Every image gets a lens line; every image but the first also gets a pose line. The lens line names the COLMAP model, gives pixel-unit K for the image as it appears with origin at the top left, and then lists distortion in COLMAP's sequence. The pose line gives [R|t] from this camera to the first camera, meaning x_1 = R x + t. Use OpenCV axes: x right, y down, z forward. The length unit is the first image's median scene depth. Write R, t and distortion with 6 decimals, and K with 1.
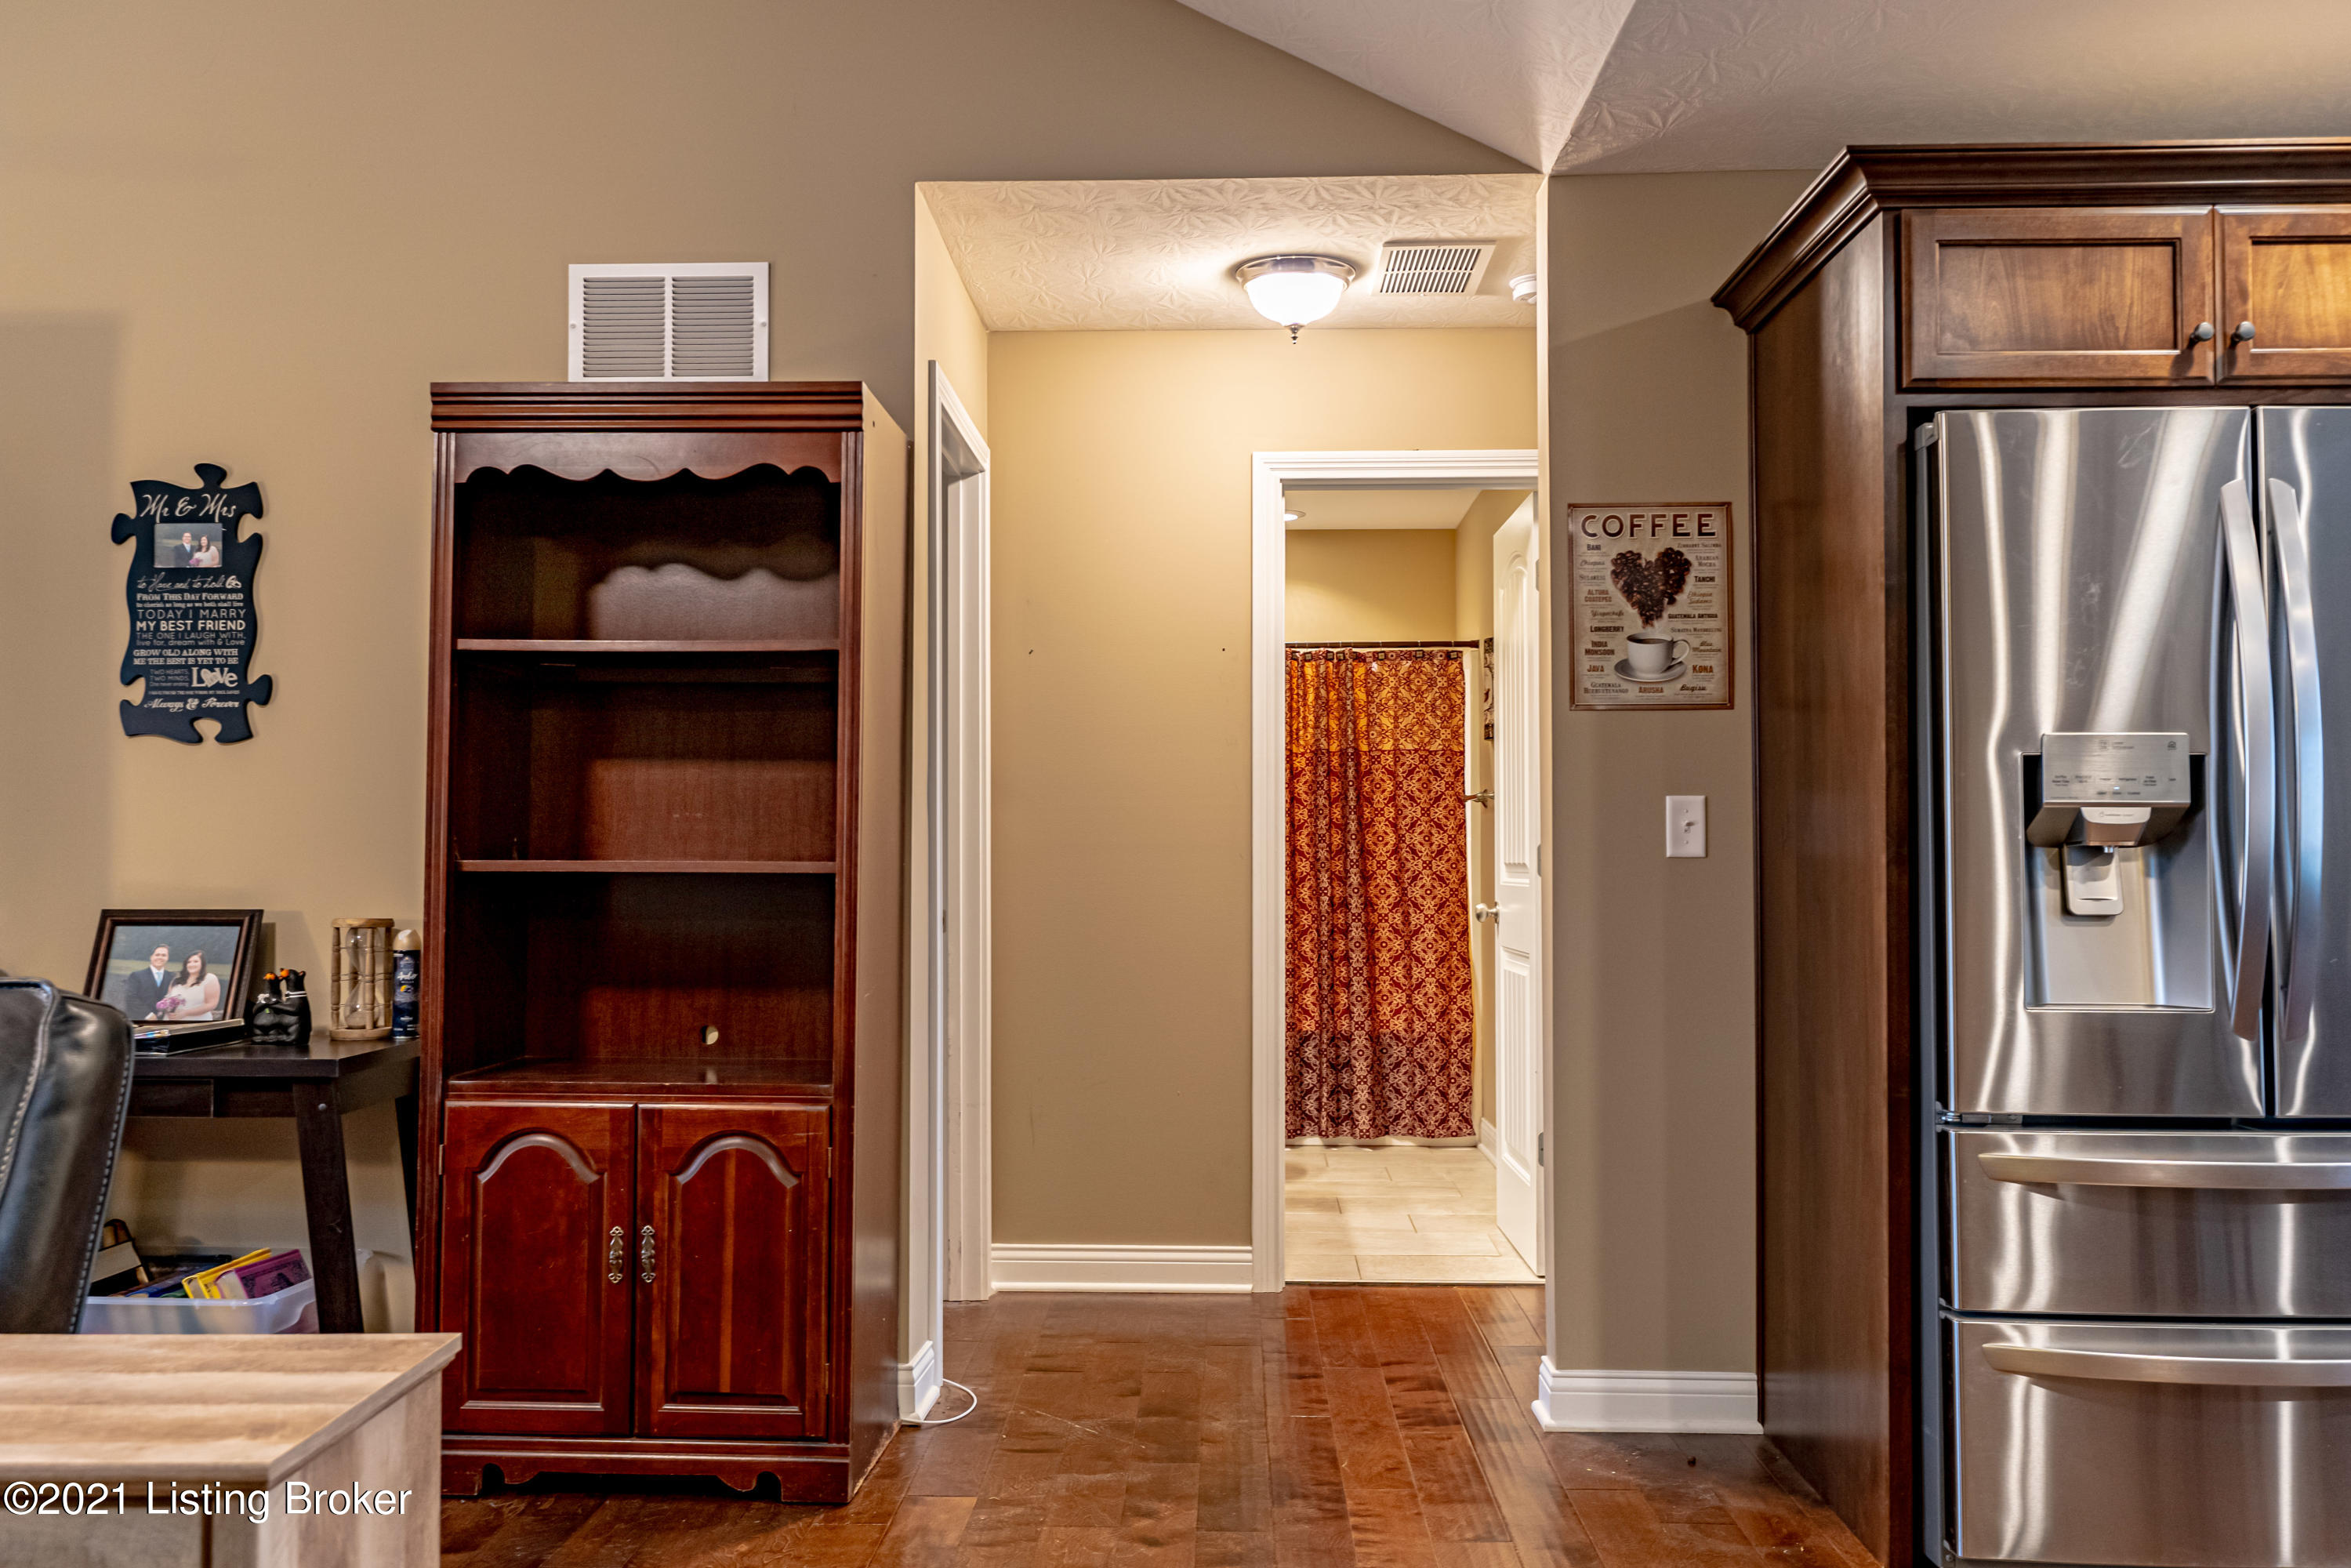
lens RADIAL K [[1937.2, 0, 1175.5], [0, 1937.2, 784.0], [0, 0, 1]] dist [0.002799, 0.002221]
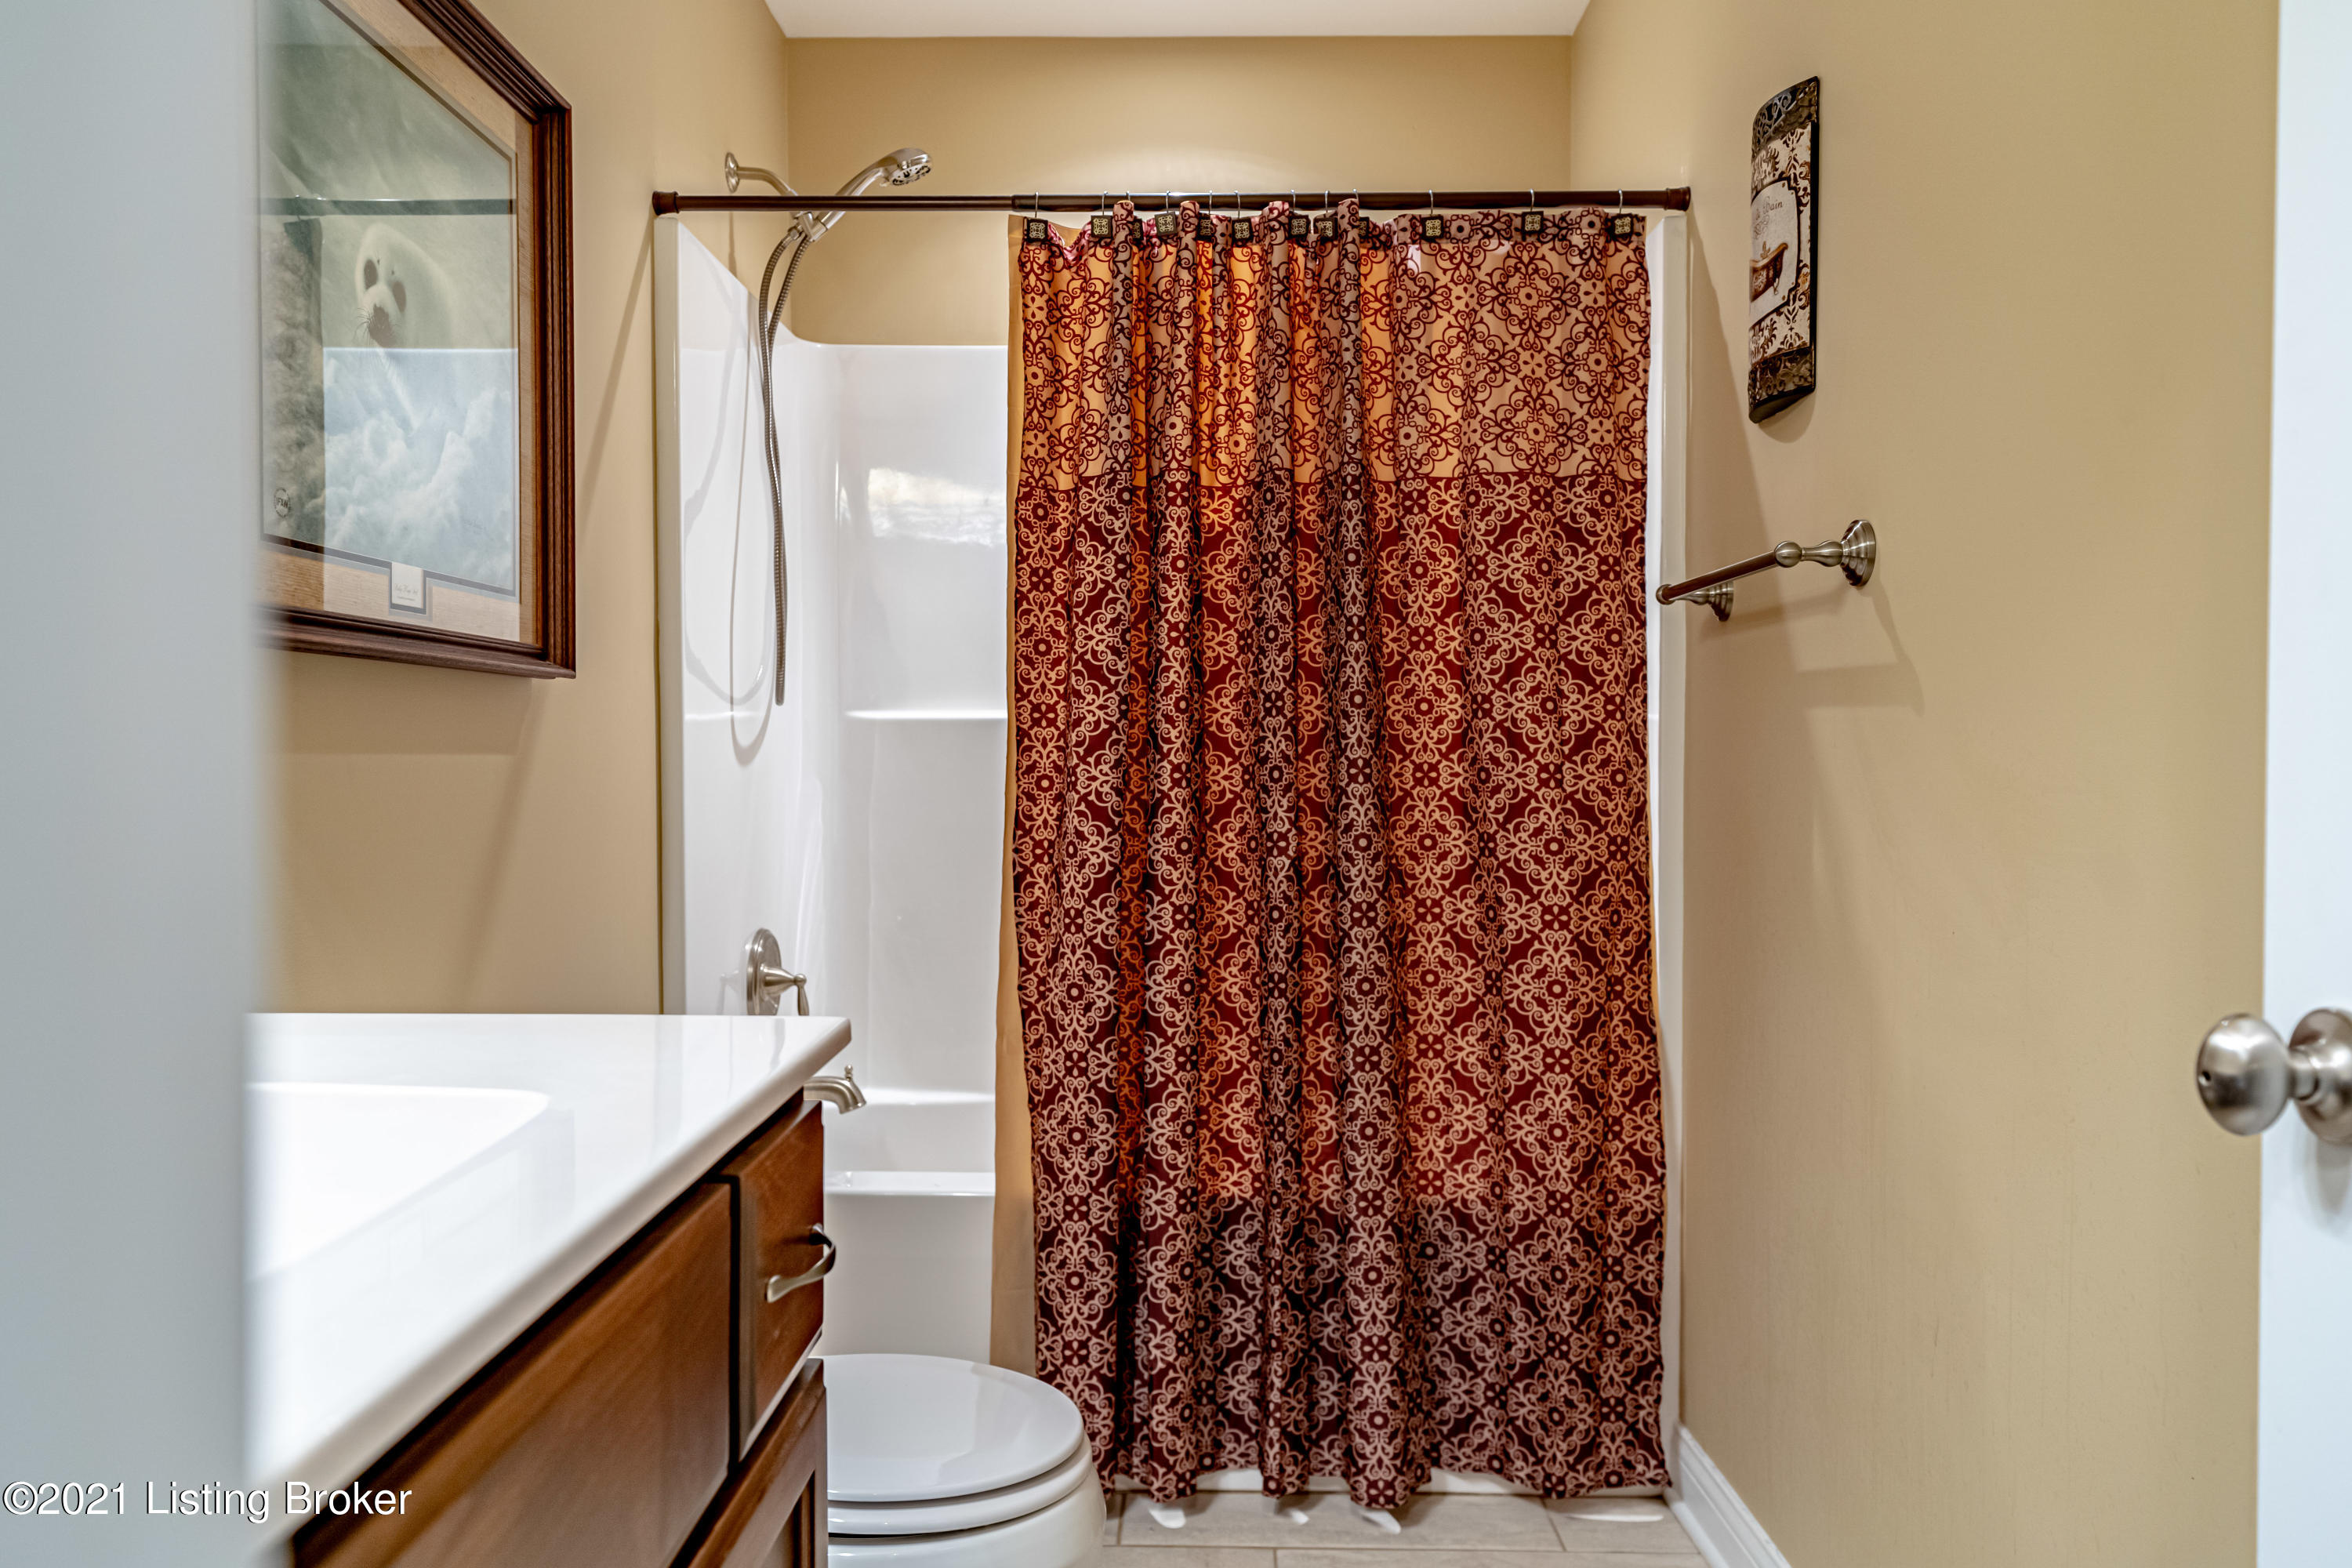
lens RADIAL K [[1695.1, 0, 1176.0], [0, 1695.1, 784.0], [0, 0, 1]] dist [-0.000416, -0.000007]
pose [[0.999829, 0.004196, 0.018036, 0.050372], [-0.005121, 0.998659, 0.051512, 0.026632], [-0.017796, -0.051595, 0.998510, 0.666012]]
